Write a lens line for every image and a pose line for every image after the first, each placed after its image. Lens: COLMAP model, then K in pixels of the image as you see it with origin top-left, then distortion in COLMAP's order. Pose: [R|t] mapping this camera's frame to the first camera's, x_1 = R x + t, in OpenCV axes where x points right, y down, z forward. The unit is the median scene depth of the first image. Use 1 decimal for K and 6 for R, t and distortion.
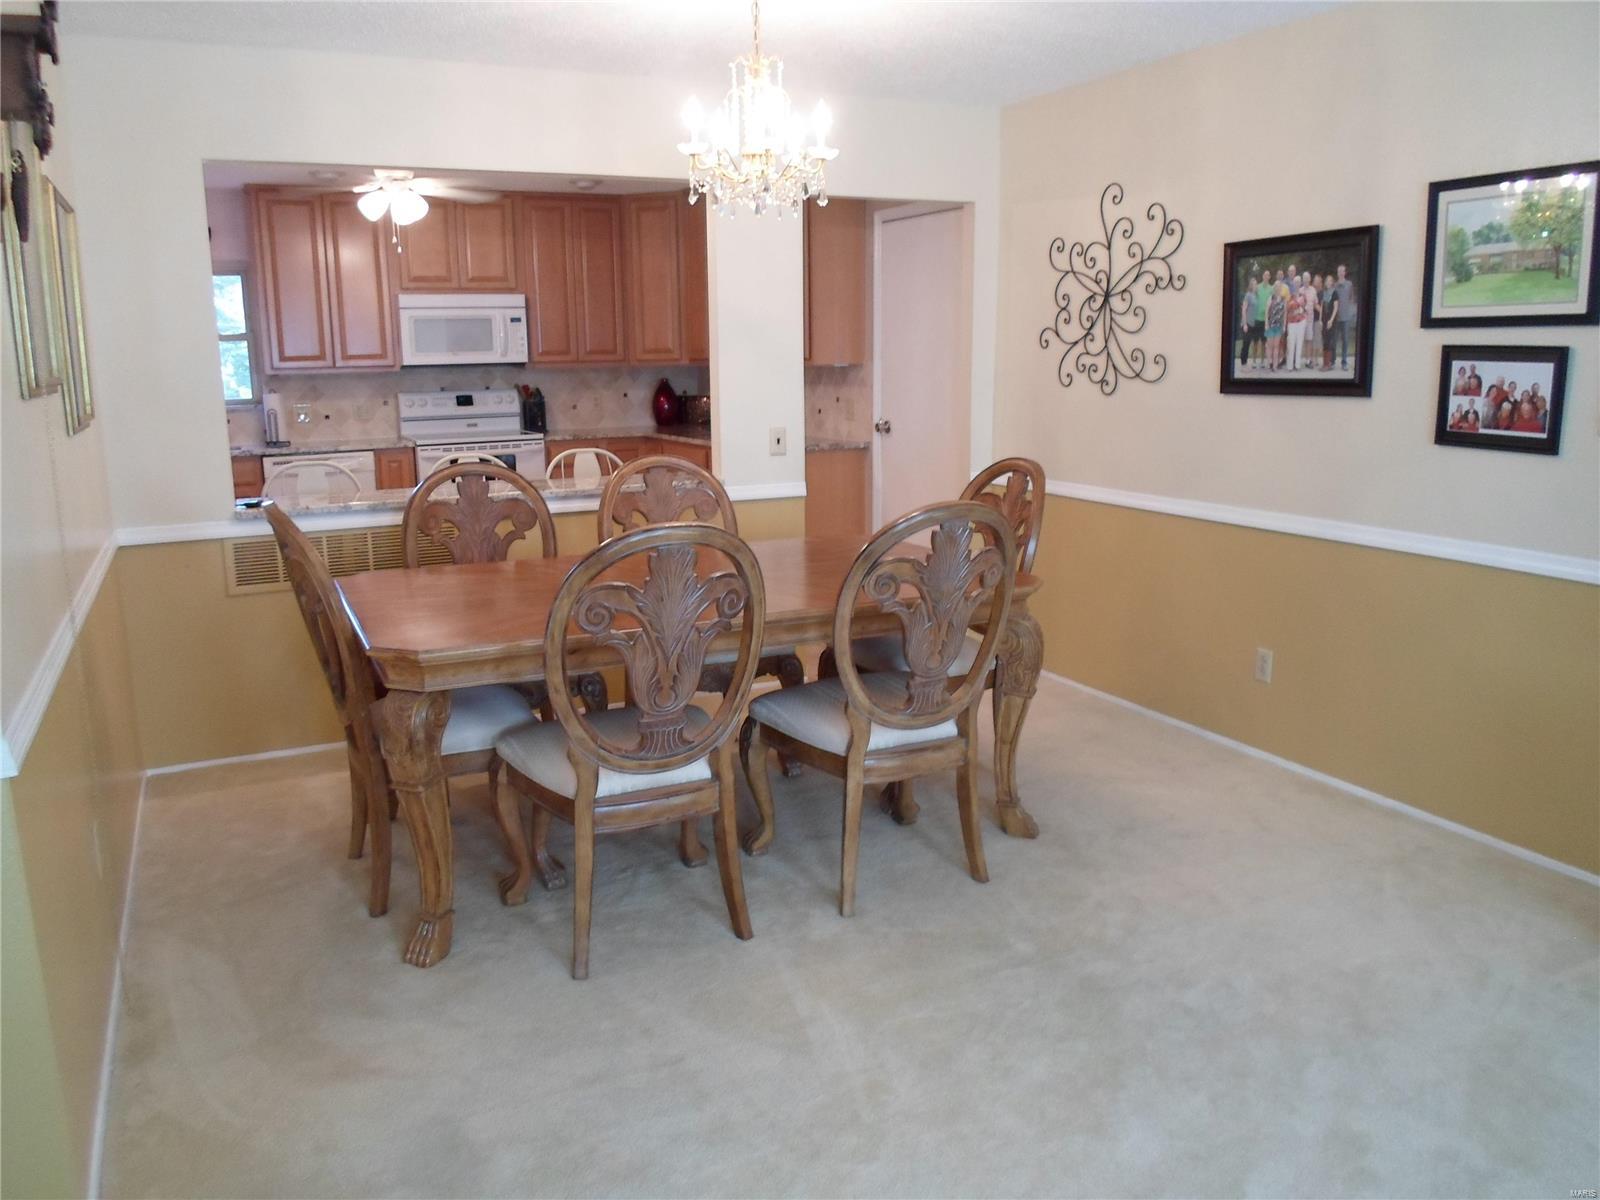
lens RADIAL K [[1216.3, 0, 783.1], [0, 1216.3, 593.1], [0, 0, 1]] dist [-0.039554, -0.008467]
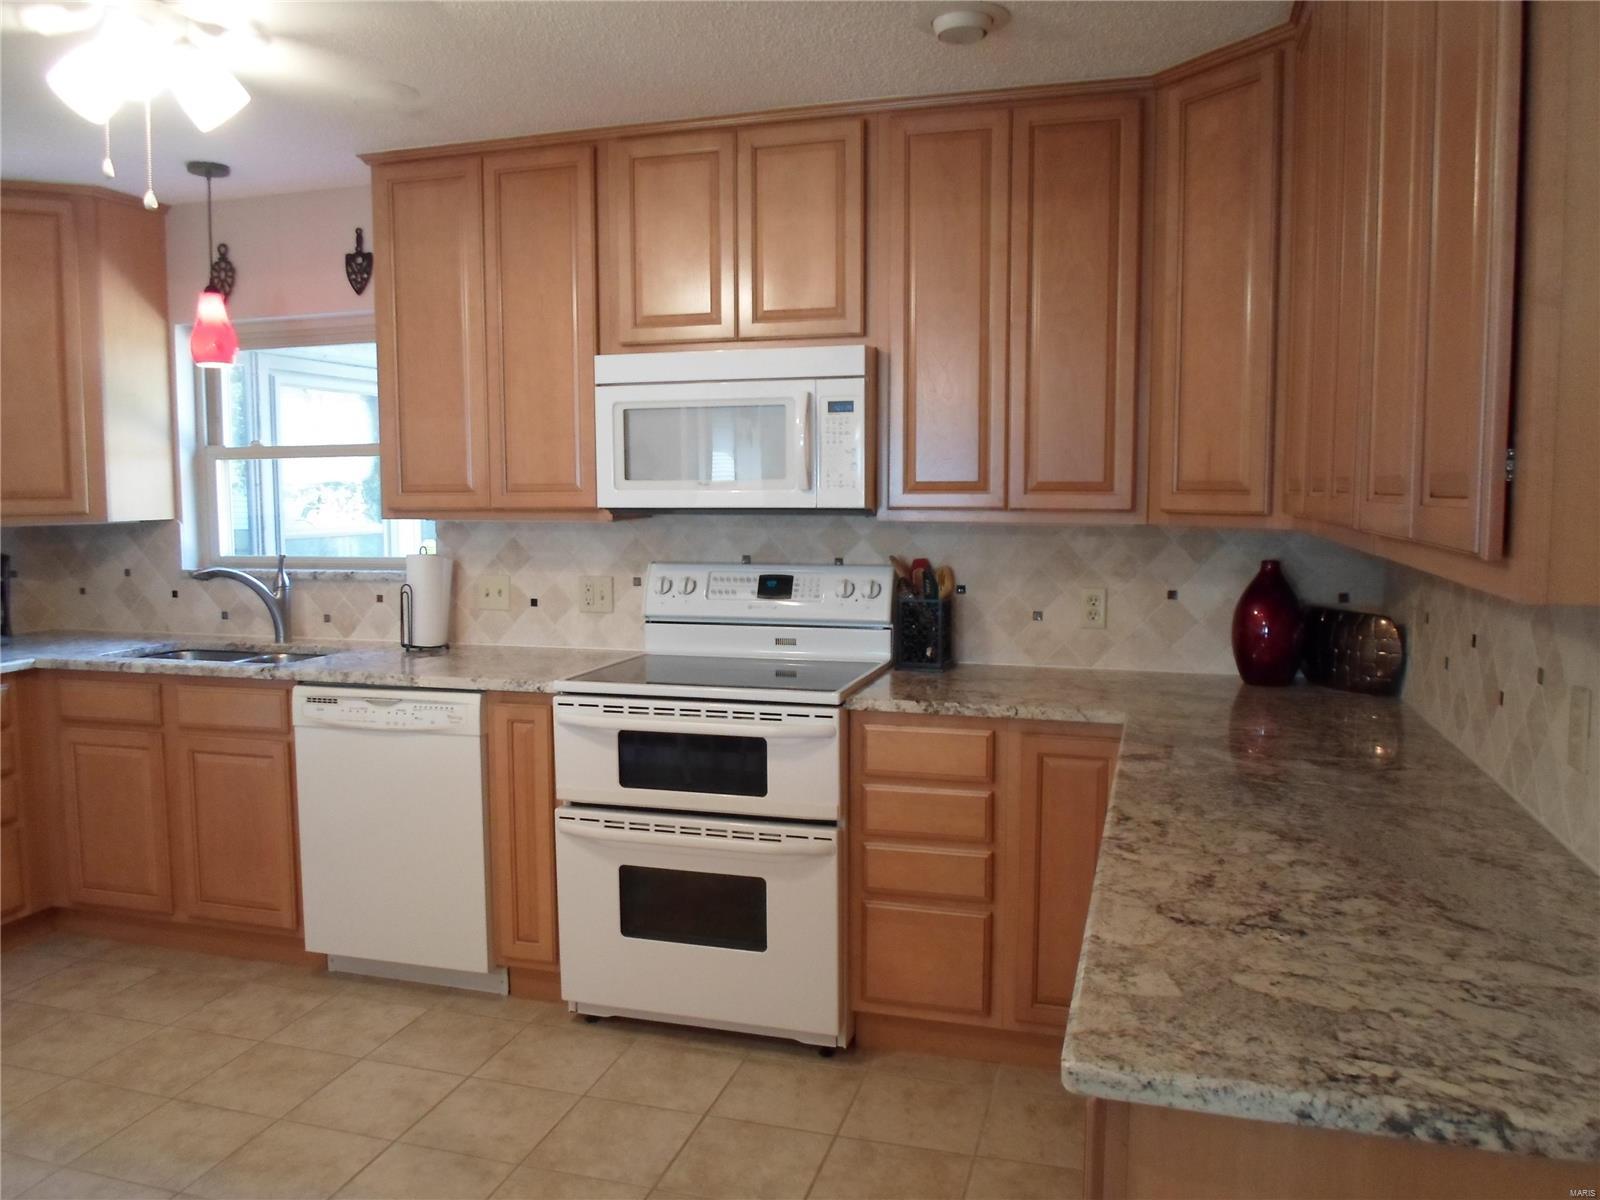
lens RADIAL K [[1216.3, 0, 794.2], [0, 1216.3, 587.9], [0, 0, 1]] dist [-0.039554, -0.008467]
pose [[0.740256, 0.073017, -0.668349, 0.076852], [-0.140772, 0.988883, -0.047882, -0.229676], [0.657423, 0.129530, 0.742305, 1.112145]]
